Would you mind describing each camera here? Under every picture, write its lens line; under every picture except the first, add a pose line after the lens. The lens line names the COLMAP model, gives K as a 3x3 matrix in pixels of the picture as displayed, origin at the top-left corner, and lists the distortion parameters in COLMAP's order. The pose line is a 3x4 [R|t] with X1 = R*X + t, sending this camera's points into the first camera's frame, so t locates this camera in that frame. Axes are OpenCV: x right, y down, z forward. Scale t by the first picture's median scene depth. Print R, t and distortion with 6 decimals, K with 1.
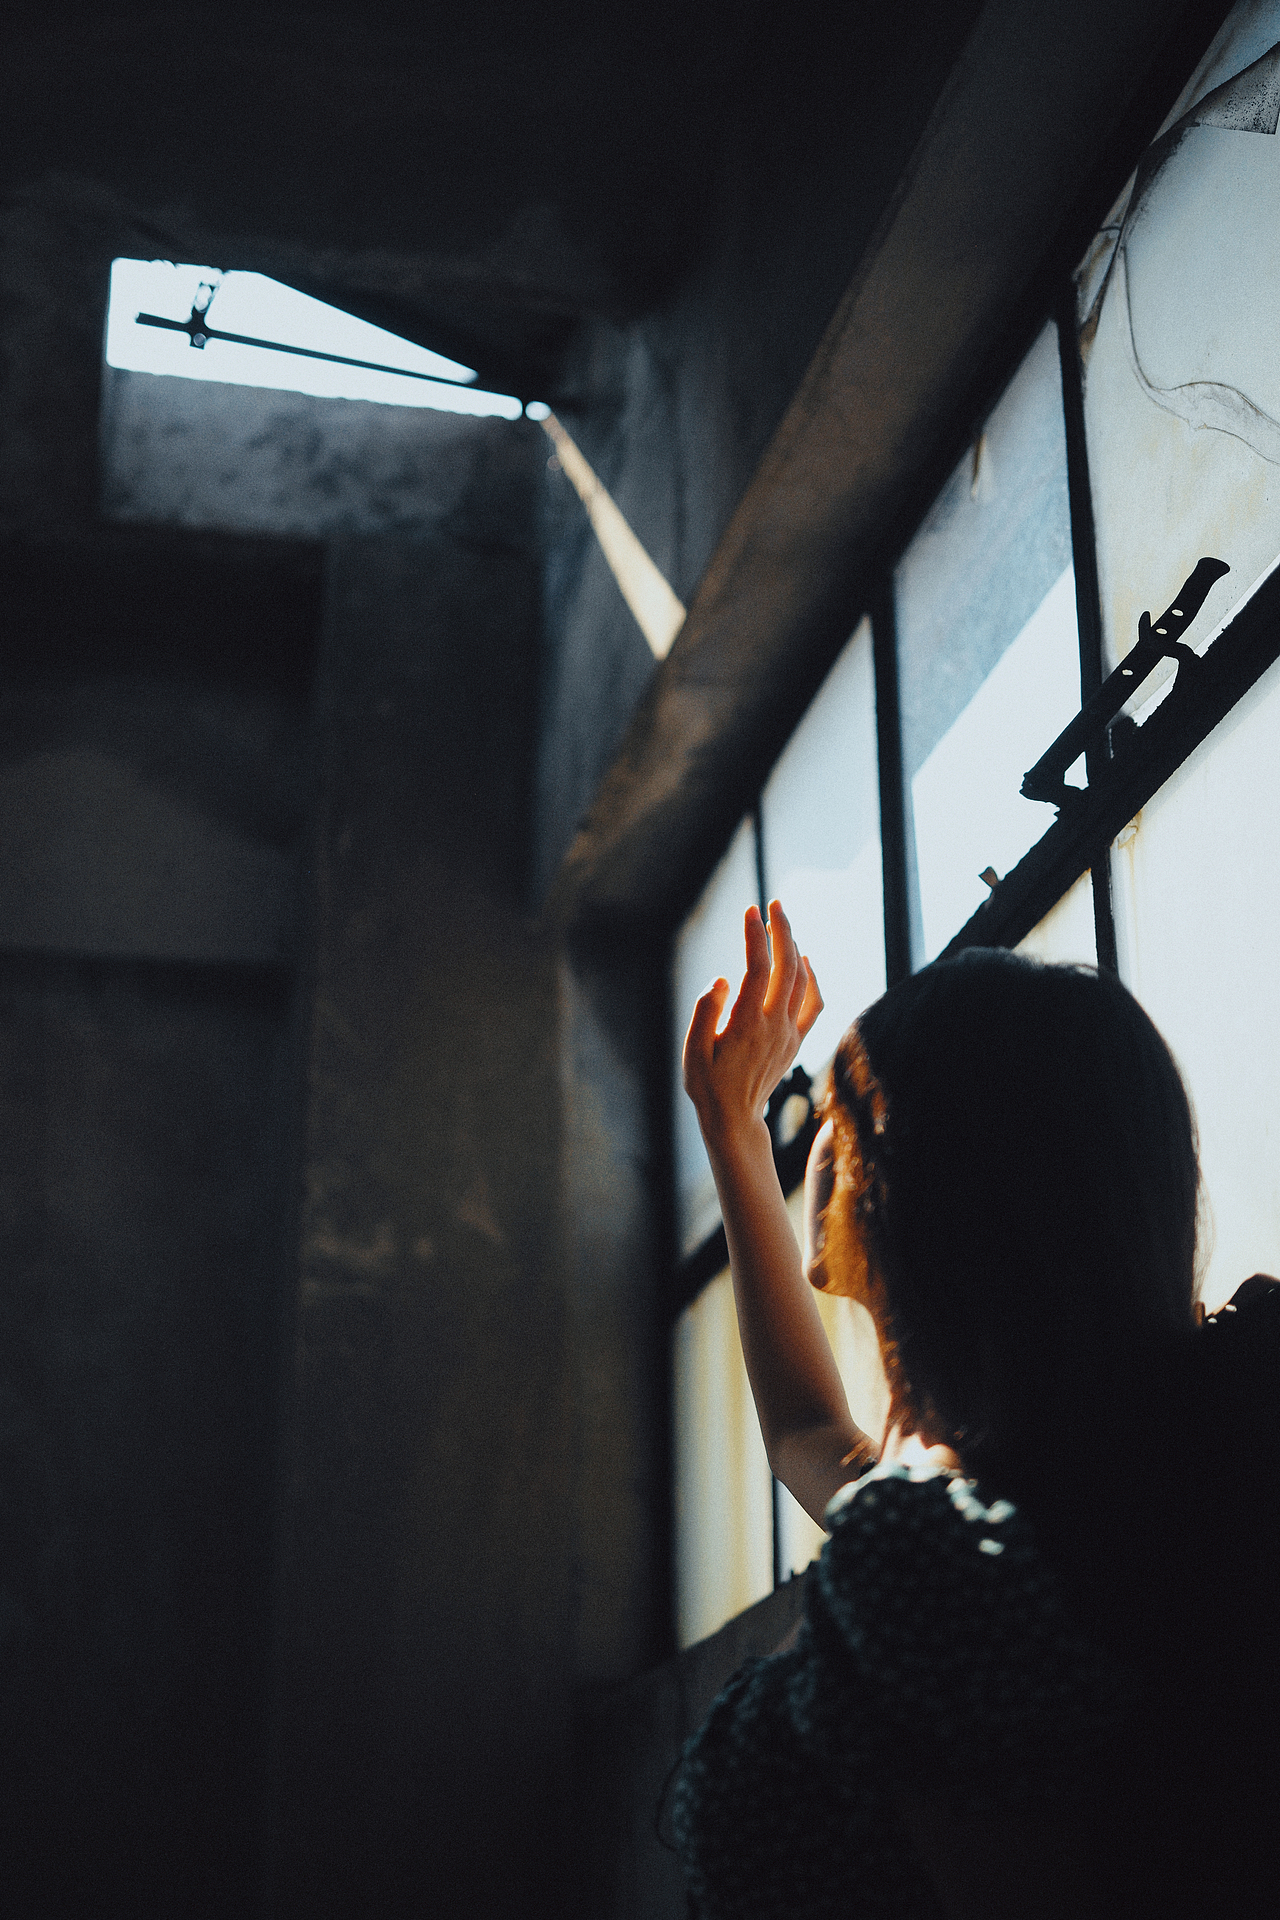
lens RADIAL K [[2801.0, 0, 639.3], [0, 2801.0, 954.5], [0, 0, 1]] dist [0.012995, 0.000000]
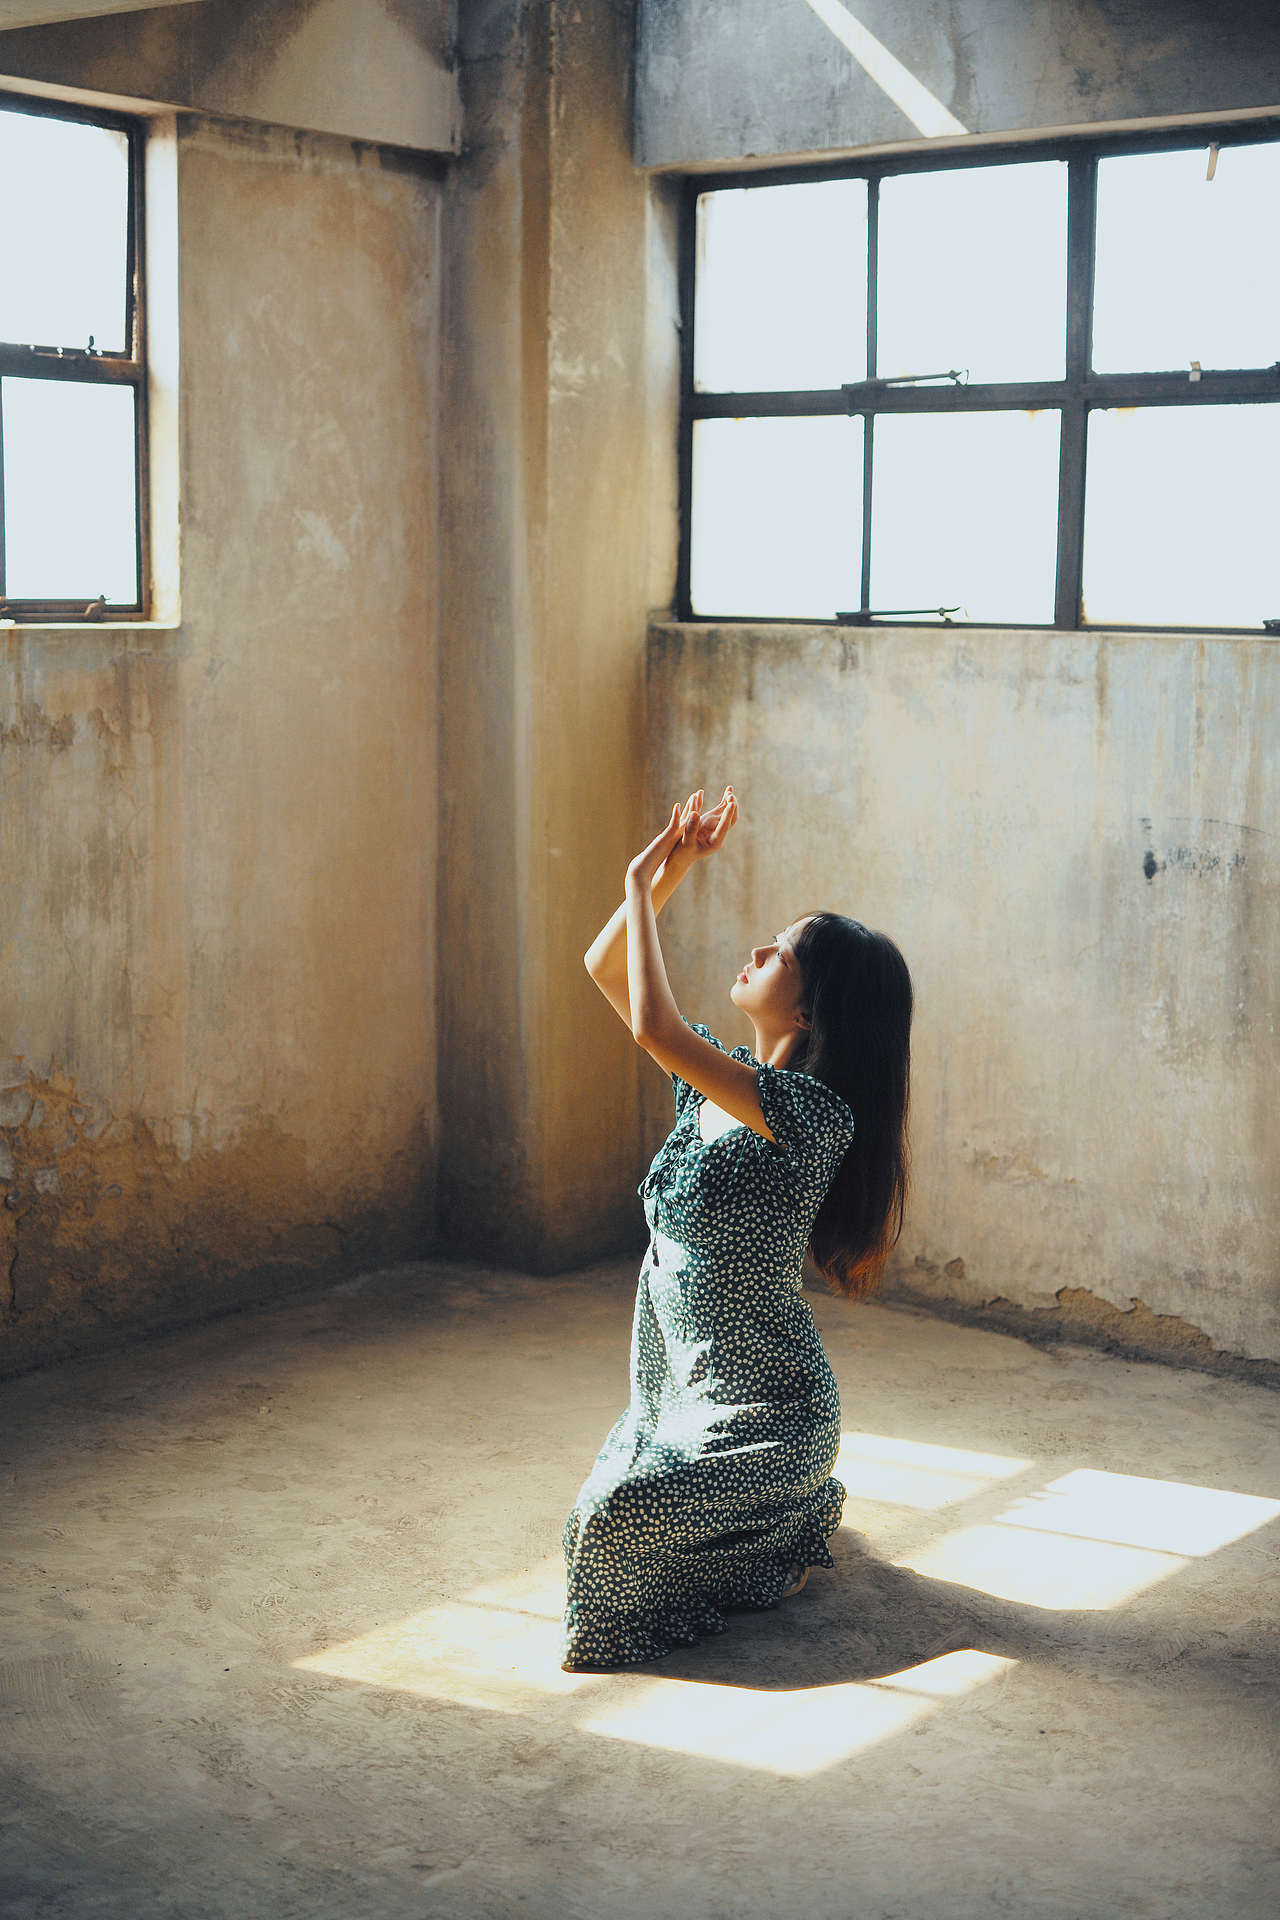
lens RADIAL K [[2801.0, 0, 639.8], [0, 2801.0, 955.6], [0, 0, 1]] dist [0.012995, 0.000000]
pose [[0.779376, -0.068922, 0.622754, -1.176915], [-0.241112, 0.884398, 0.399631, -0.281702], [-0.578305, -0.461616, 0.672661, -0.379931]]
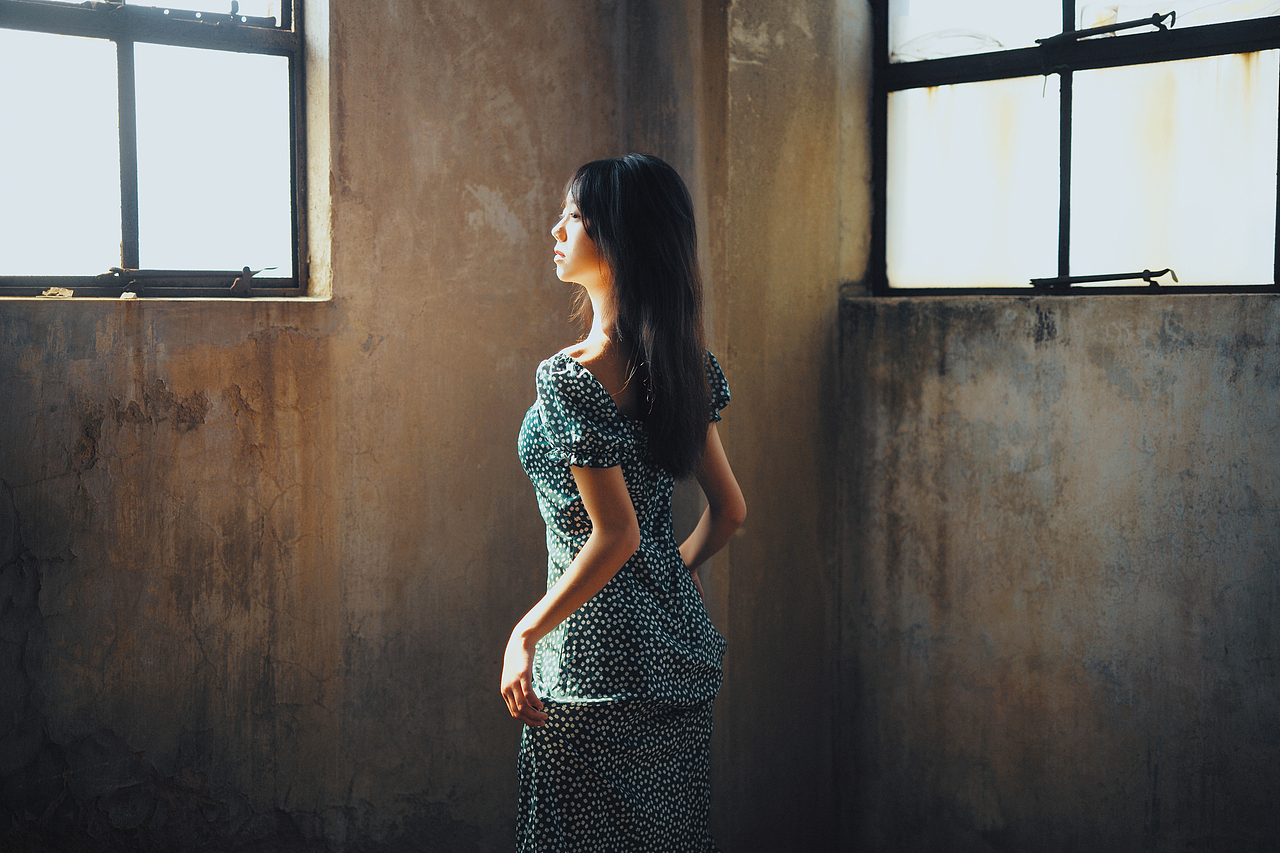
lens RADIAL K [[1867.3, 0, 643.3], [0, 1867.3, 434.5], [0, 0, 1]] dist [0.012995, 0.000000]
pose [[0.873109, -0.028296, 0.486703, -0.715643], [-0.179217, 0.909786, 0.374394, -0.090236], [-0.453389, -0.414112, 0.789271, 0.022039]]
